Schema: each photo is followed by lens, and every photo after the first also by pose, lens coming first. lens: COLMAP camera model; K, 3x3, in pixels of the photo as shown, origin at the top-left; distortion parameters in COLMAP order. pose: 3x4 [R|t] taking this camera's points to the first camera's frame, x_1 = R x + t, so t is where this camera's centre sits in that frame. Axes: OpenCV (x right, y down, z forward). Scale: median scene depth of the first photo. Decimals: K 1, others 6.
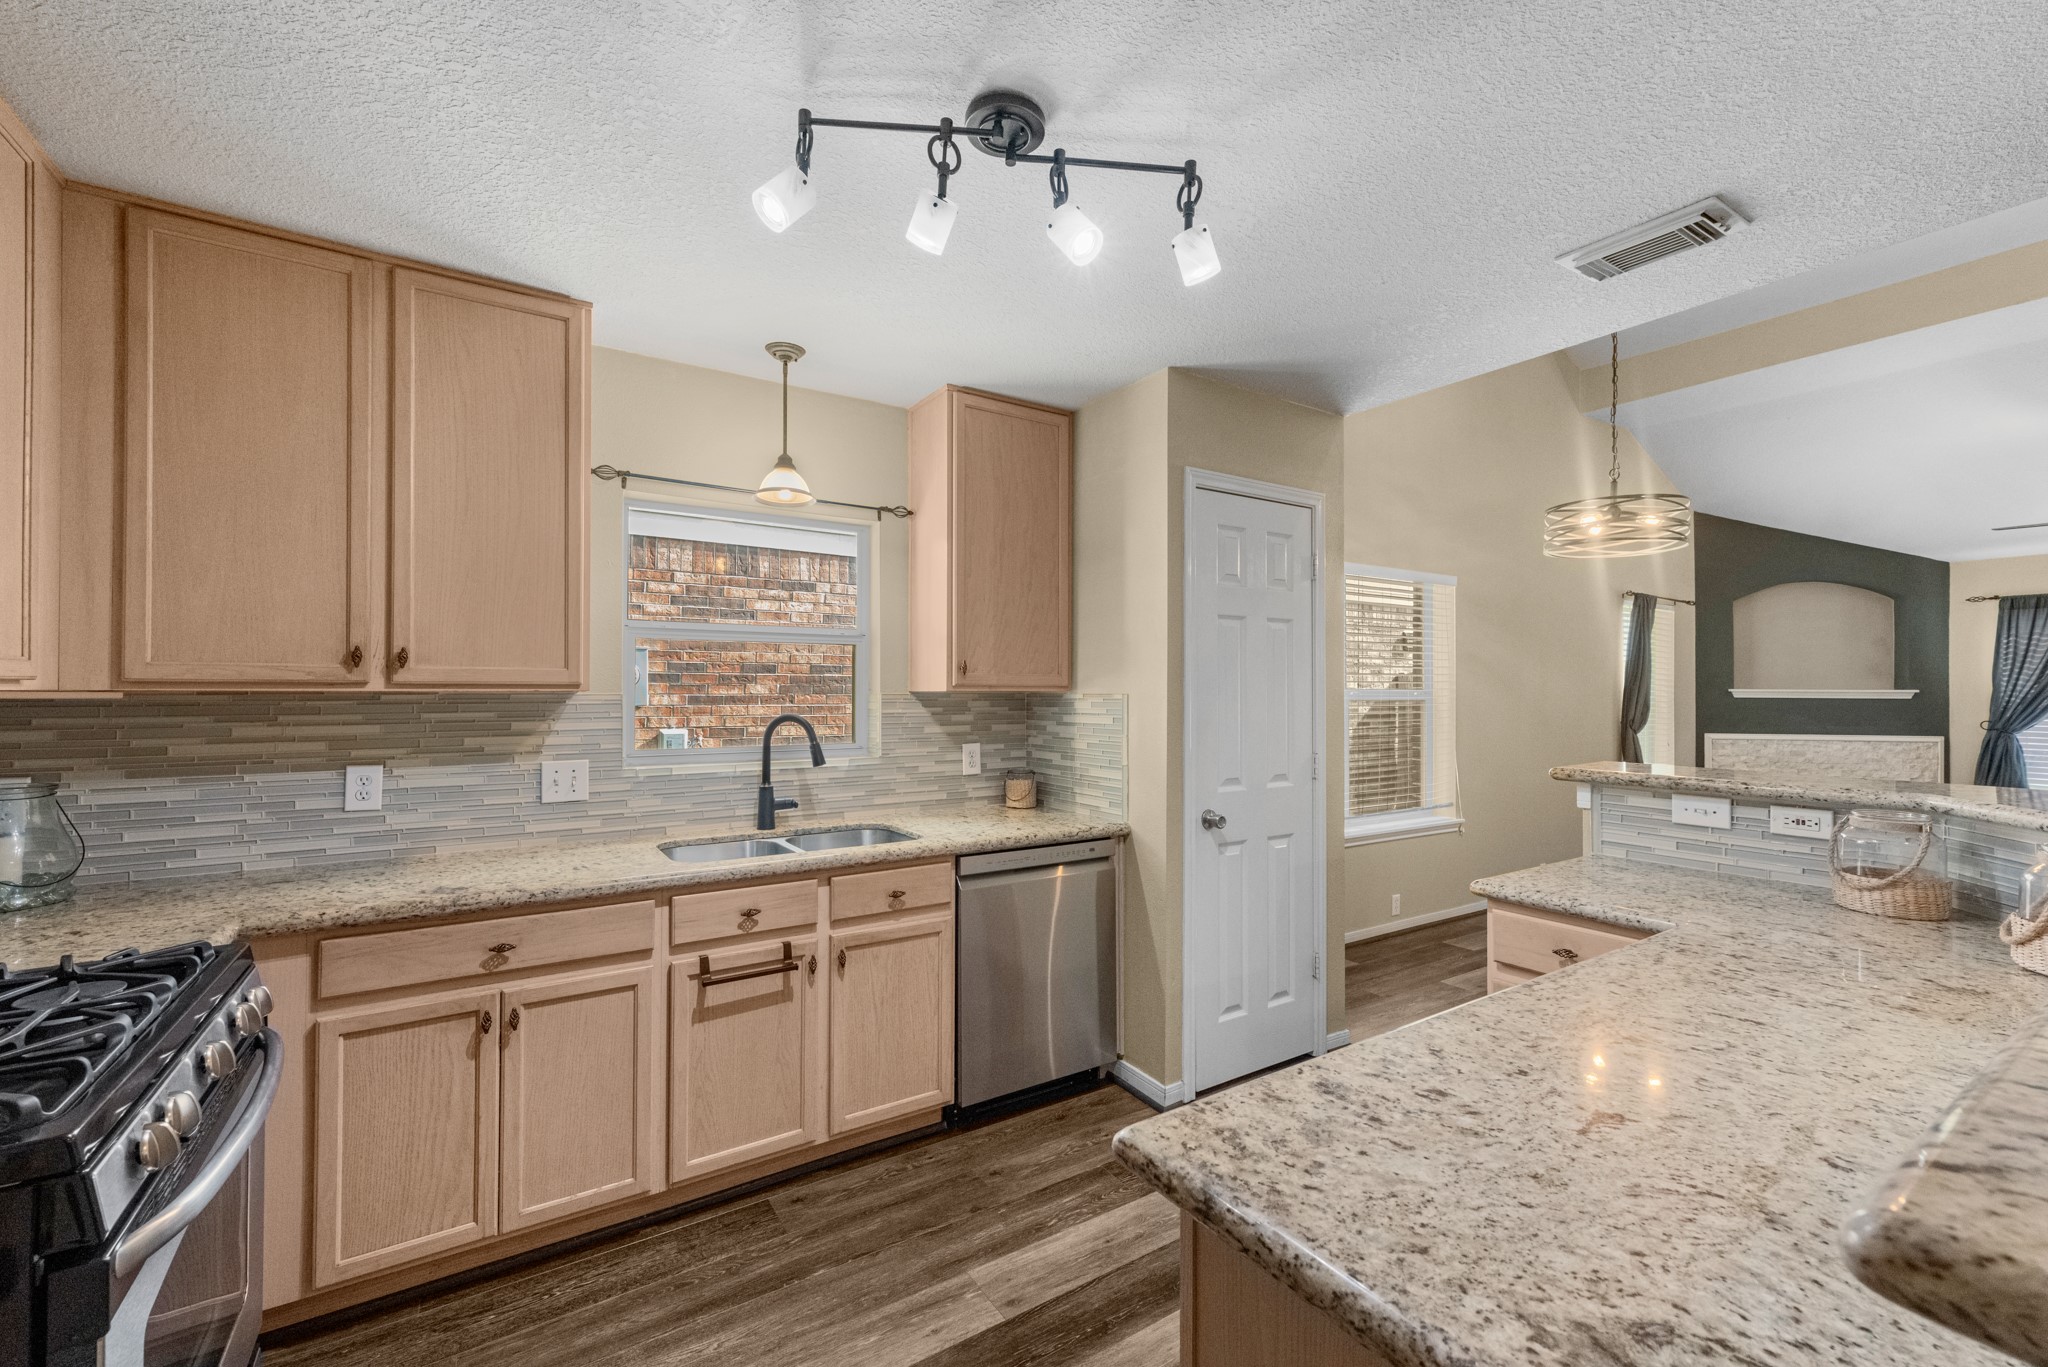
lens RADIAL K [[846.1, 0, 1015.9], [0, 846.1, 681.0], [0, 0, 1]] dist [0.001609, -0.000065]
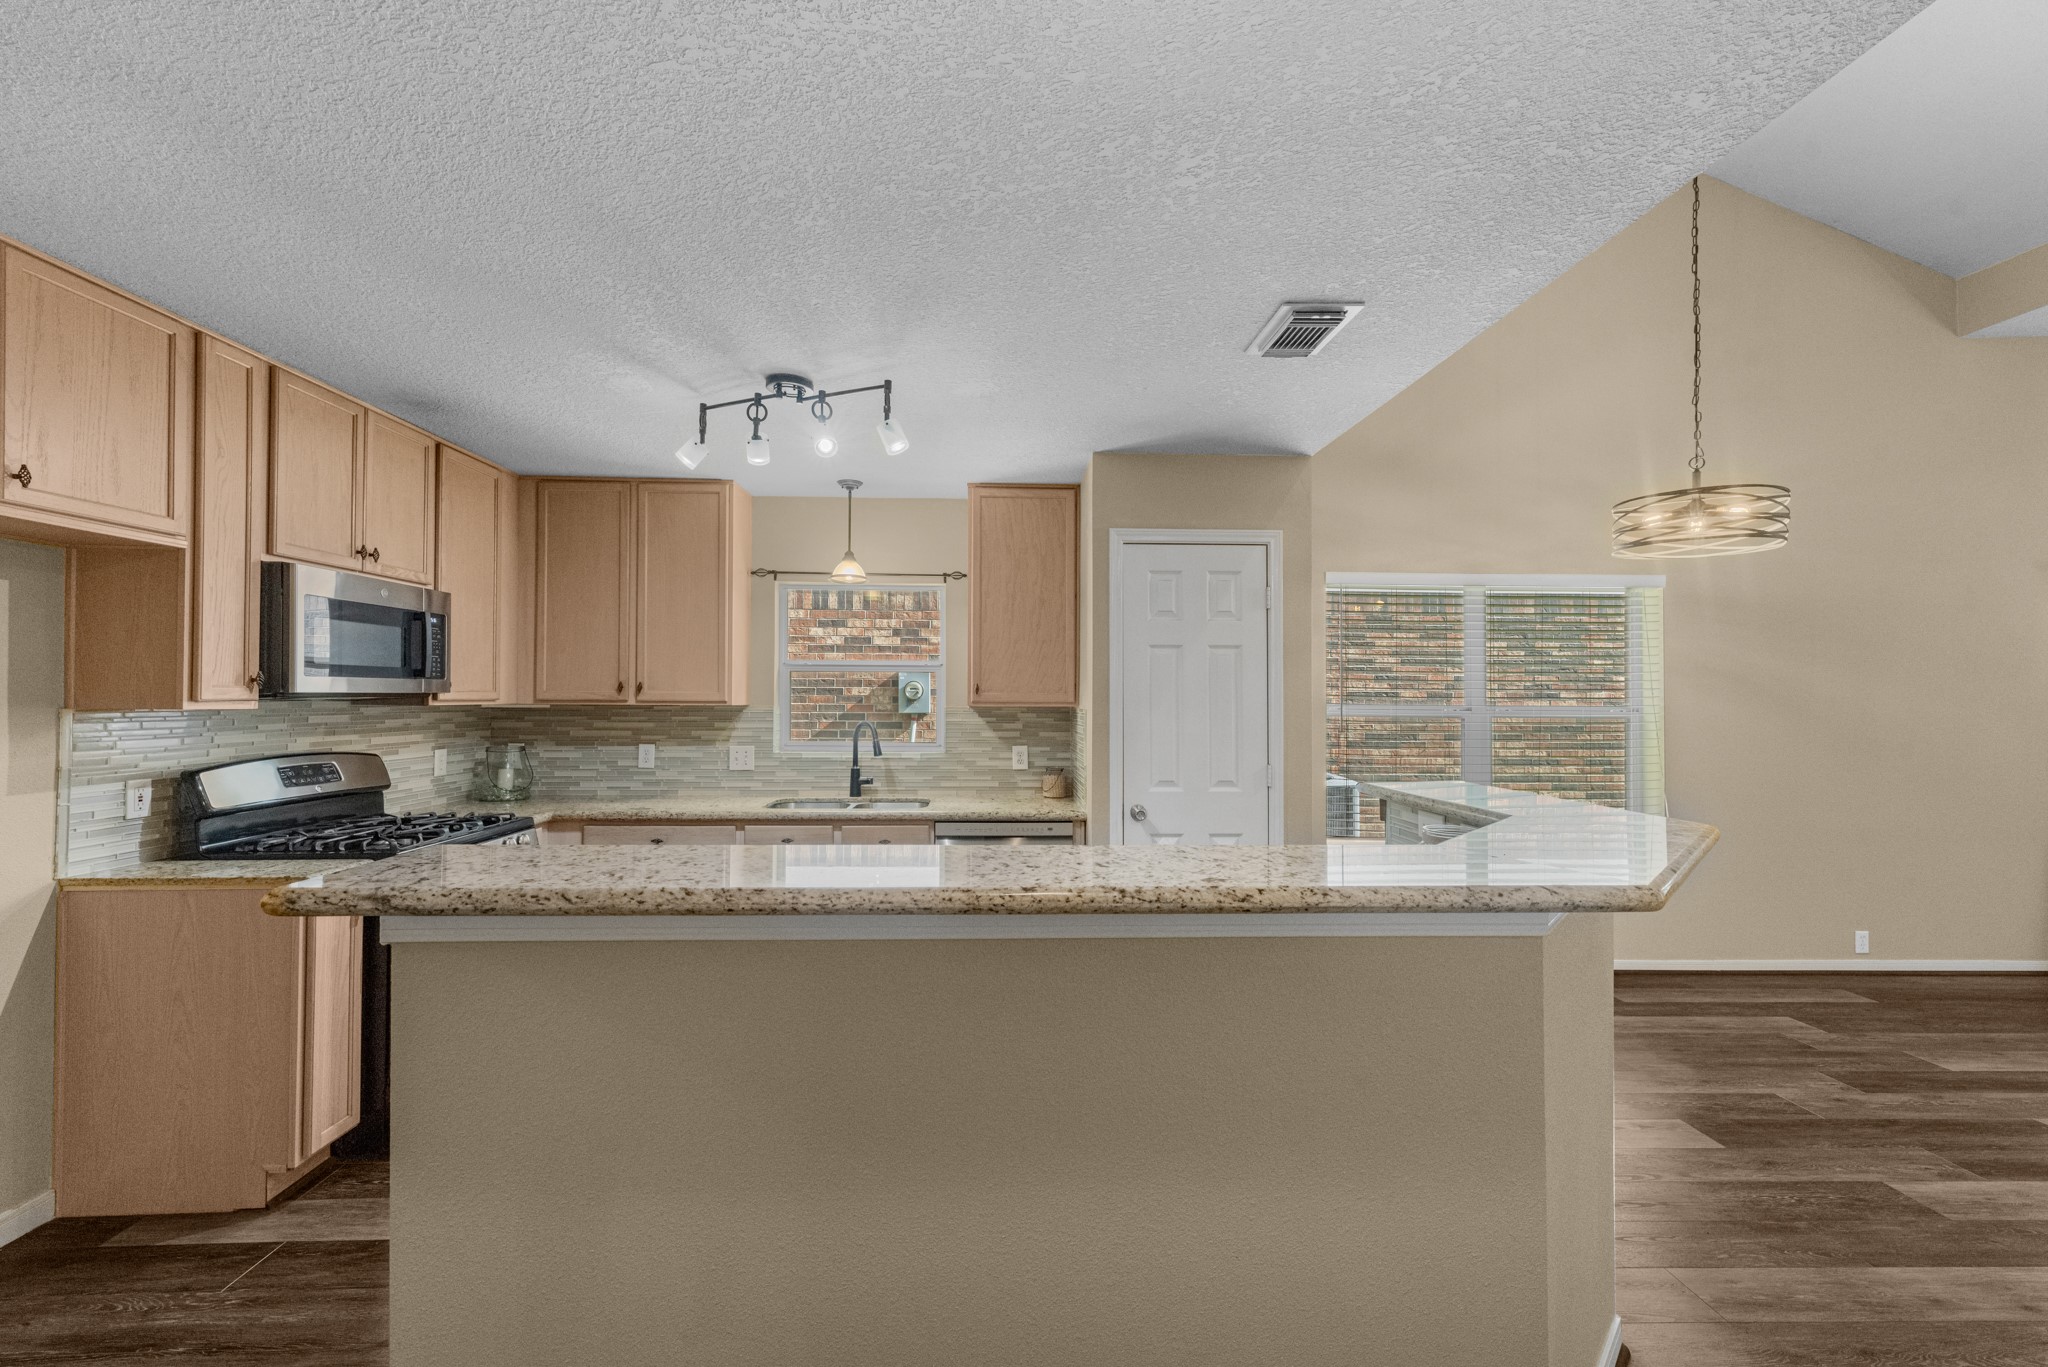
lens RADIAL K [[815.1, 0, 984.9], [0, 815.1, 684.2], [0, 0, 1]] dist [0.002004, 0.000162]
pose [[0.856765, -0.005808, -0.515674, 0.721033], [0.001716, 0.999963, -0.008412, -0.014073], [0.515704, 0.006322, 0.856744, -0.141355]]
